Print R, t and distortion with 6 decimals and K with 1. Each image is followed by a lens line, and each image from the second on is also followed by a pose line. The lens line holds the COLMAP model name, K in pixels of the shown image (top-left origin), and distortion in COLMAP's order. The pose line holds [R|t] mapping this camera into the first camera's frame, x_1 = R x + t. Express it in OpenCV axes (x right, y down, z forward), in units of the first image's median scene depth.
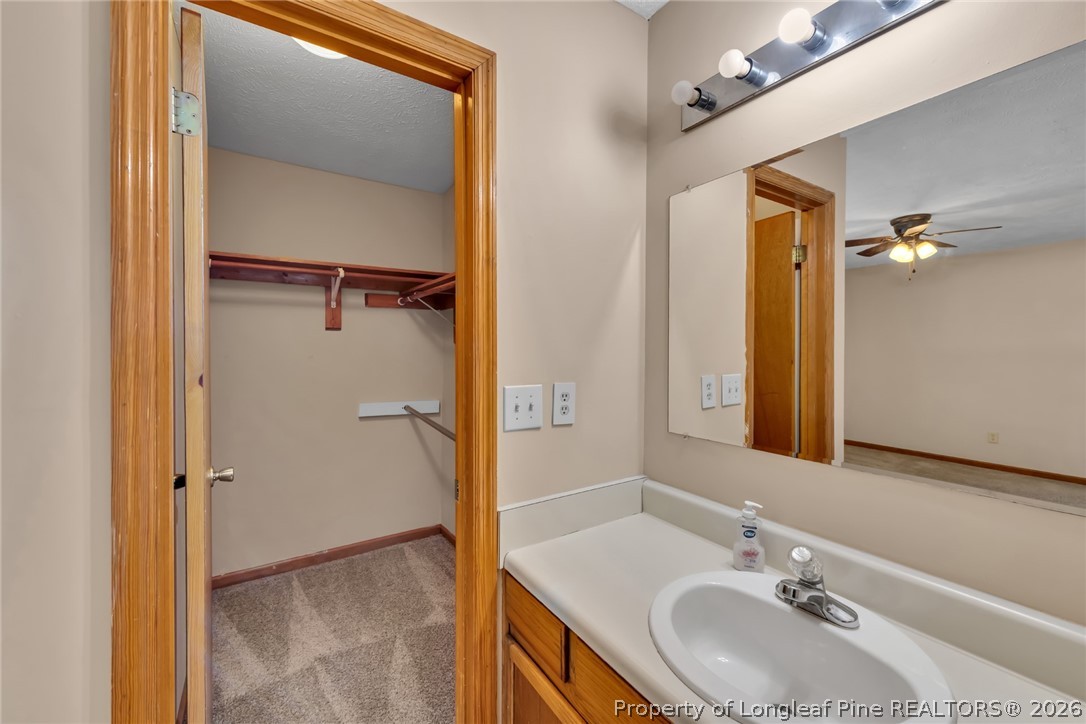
lens RADIAL K [[431.8, 0, 540.2], [0, 431.8, 347.8], [0, 0, 1]] dist [0.019681, -0.006067]
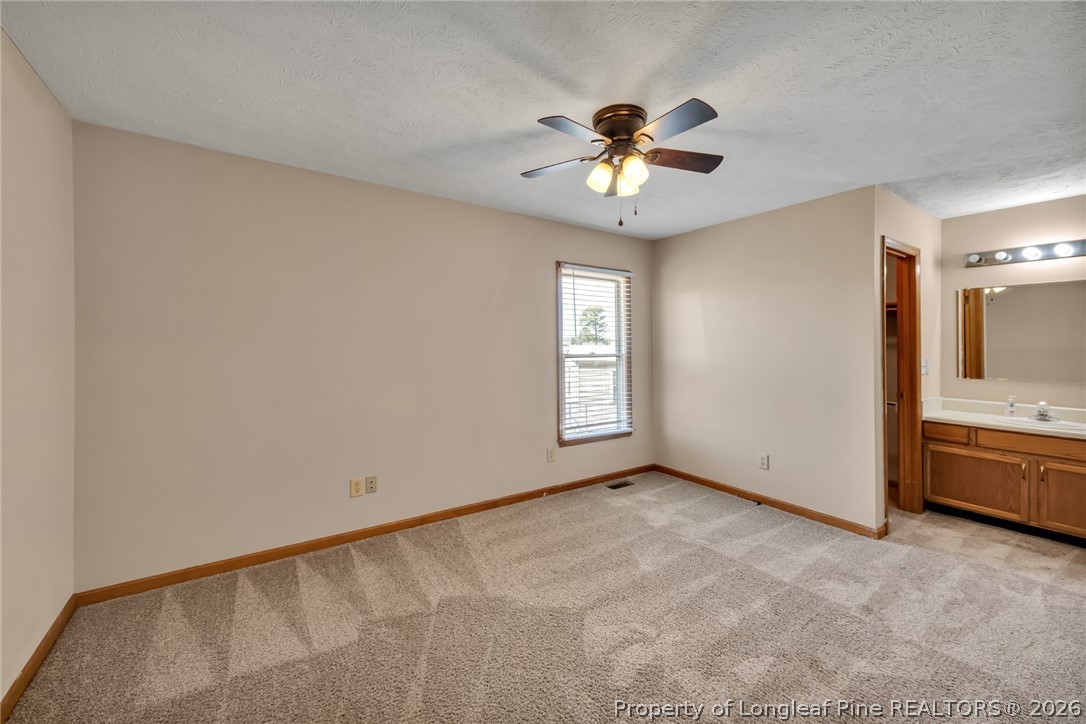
lens RADIAL K [[404.6, 0, 542.0], [0, 404.6, 337.8], [0, 0, 1]] dist [-0.000769, -0.005023]
pose [[0.999716, 0.000897, -0.023812, -2.740676], [-0.001187, 0.999925, -0.012159, -0.023191], [0.023799, 0.012184, 0.999643, -1.907857]]
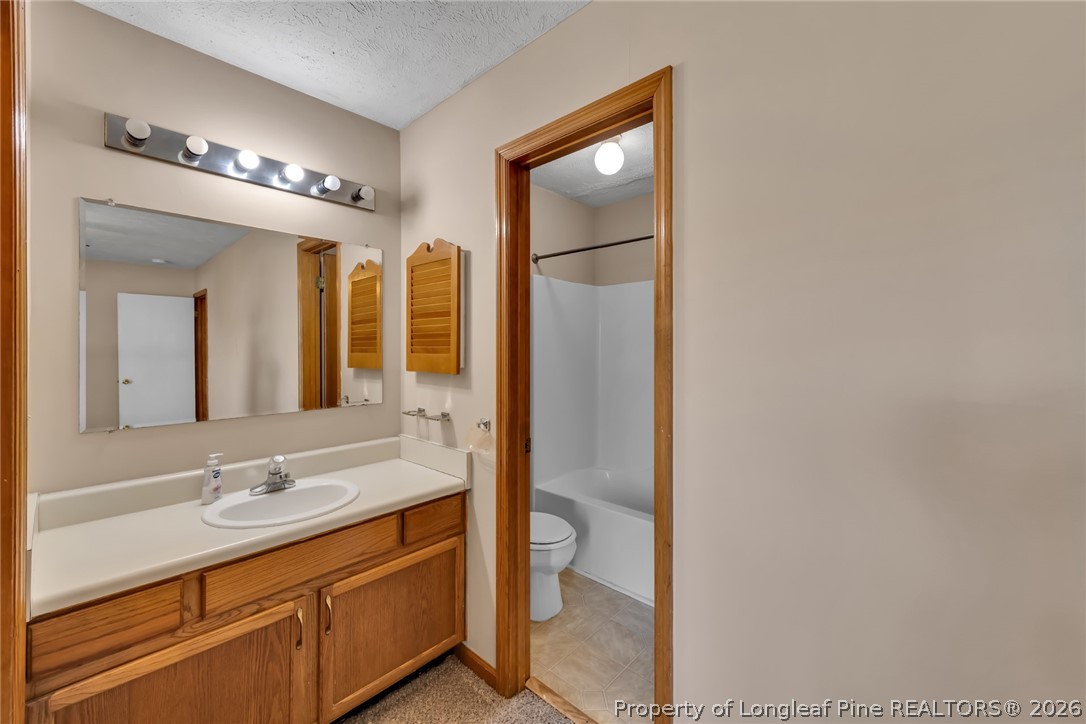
lens RADIAL K [[431.8, 0, 540.2], [0, 431.8, 347.8], [0, 0, 1]] dist [0.019681, -0.006067]
pose [[-0.223631, 0.003490, 0.974668, -1.151644], [-0.000945, 0.999992, -0.003798, 0.001605], [-0.974673, -0.001770, -0.223626, 0.252985]]
